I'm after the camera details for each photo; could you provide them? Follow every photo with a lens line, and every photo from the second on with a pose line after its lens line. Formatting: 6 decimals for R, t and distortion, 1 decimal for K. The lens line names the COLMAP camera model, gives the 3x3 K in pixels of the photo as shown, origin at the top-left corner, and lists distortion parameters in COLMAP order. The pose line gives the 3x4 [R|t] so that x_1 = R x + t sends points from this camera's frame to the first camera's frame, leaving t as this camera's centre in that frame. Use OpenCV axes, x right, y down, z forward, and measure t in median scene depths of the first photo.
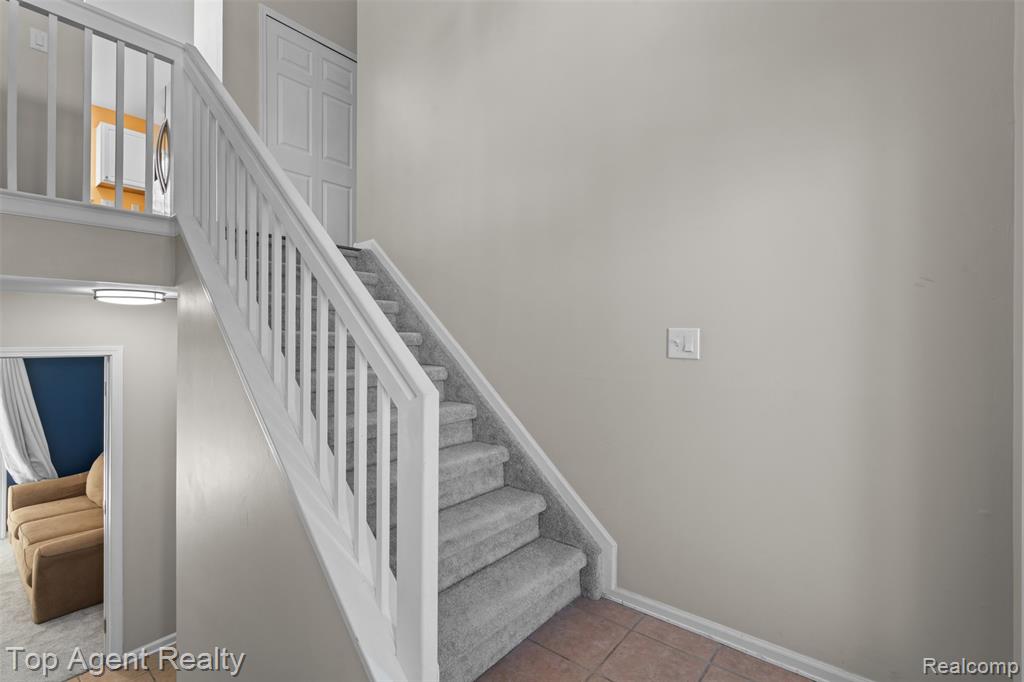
lens RADIAL K [[464.4, 0, 515.1], [0, 464.4, 339.4], [0, 0, 1]] dist [-0.011244, 0.004438]
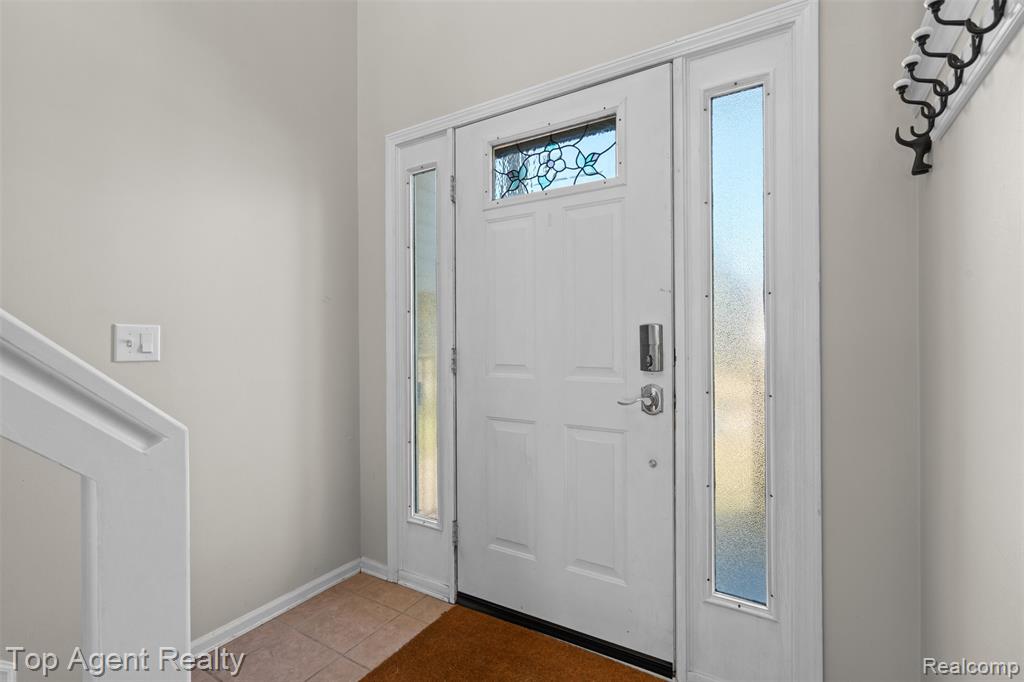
lens RADIAL K [[464.4, 0, 514.2], [0, 464.4, 337.7], [0, 0, 1]] dist [-0.011244, 0.004438]
pose [[-0.134192, 0.000732, 0.990955, -0.547719], [0.011162, 0.999937, 0.000773, 0.006058], [-0.990893, 0.011164, -0.134191, 0.449494]]
